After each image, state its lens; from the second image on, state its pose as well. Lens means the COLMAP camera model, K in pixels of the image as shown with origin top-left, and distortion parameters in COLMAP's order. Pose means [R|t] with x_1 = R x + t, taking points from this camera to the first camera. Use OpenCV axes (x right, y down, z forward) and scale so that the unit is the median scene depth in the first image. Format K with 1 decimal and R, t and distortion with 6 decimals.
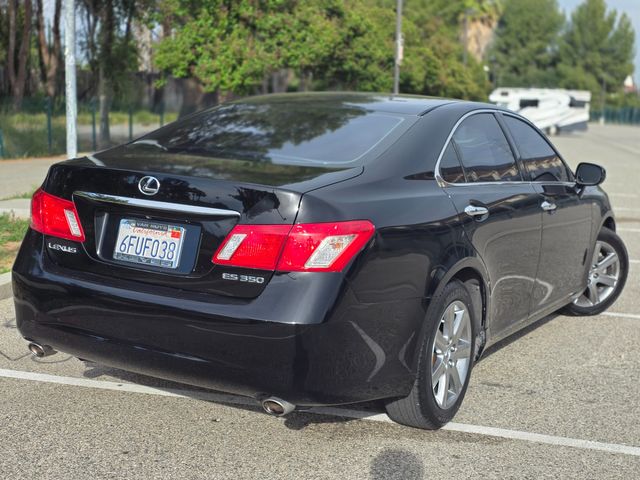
lens RADIAL K [[903.2, 0, 317.8], [0, 903.2, 224.5], [0, 0, 1]] dist [0.176825, -0.541340]
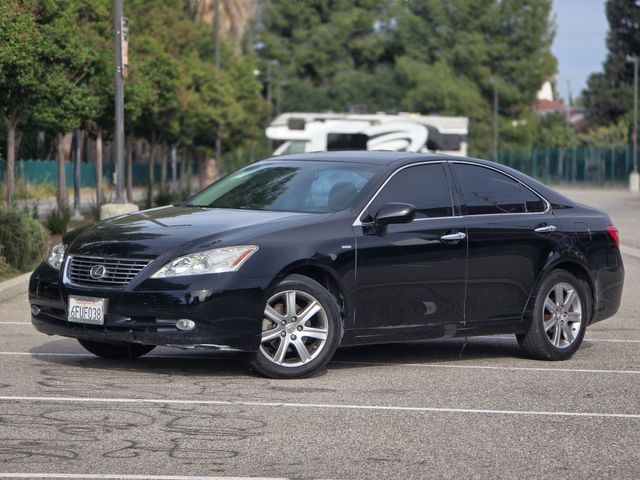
lens RADIAL K [[2131.5, 0, 320.0], [0, 2131.5, 240.0], [0, 0, 1]] dist [0.310999, -0.612398]
pose [[0.976207, -0.032756, 0.214353, -0.037668], [0.051776, 0.995143, -0.083729, 0.016907], [-0.210569, 0.092835, 0.973161, -0.127284]]
